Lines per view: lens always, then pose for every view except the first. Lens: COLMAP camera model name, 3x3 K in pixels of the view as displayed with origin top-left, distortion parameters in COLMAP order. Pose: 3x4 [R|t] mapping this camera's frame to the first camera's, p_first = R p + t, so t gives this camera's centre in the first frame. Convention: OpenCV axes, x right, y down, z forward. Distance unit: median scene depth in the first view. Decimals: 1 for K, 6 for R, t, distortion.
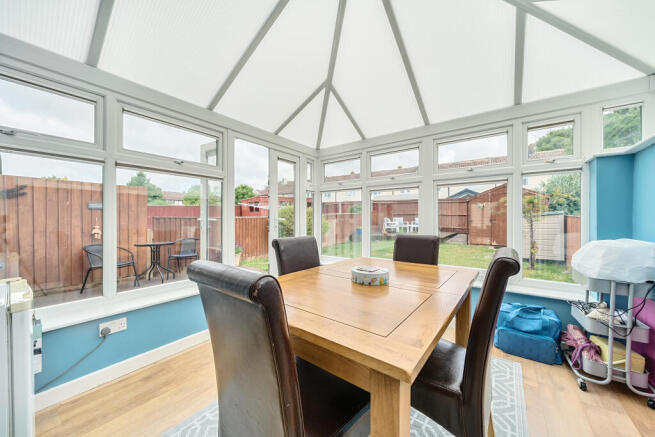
lens RADIAL K [[236.1, 0, 328.5], [0, 236.1, 218.7], [0, 0, 1]] dist [0.001516, 0.000029]
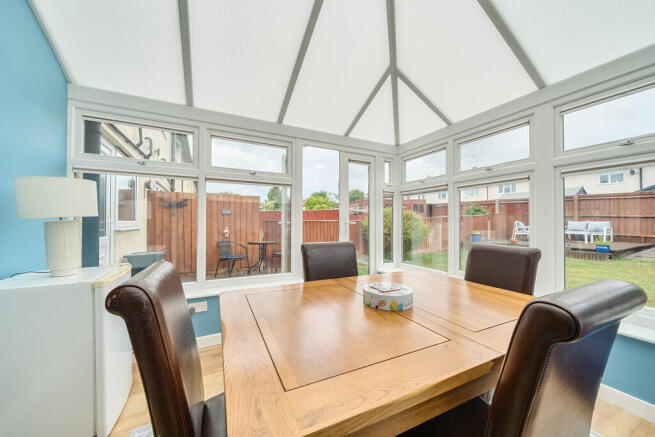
lens RADIAL K [[236.1, 0, 328.5], [0, 236.1, 220.1], [0, 0, 1]] dist [0.001516, 0.000029]
pose [[0.895917, -0.000375, -0.444222, 0.147580], [-0.002707, 0.999976, -0.006304, -0.002091], [0.444214, 0.006851, 0.895895, 0.091256]]
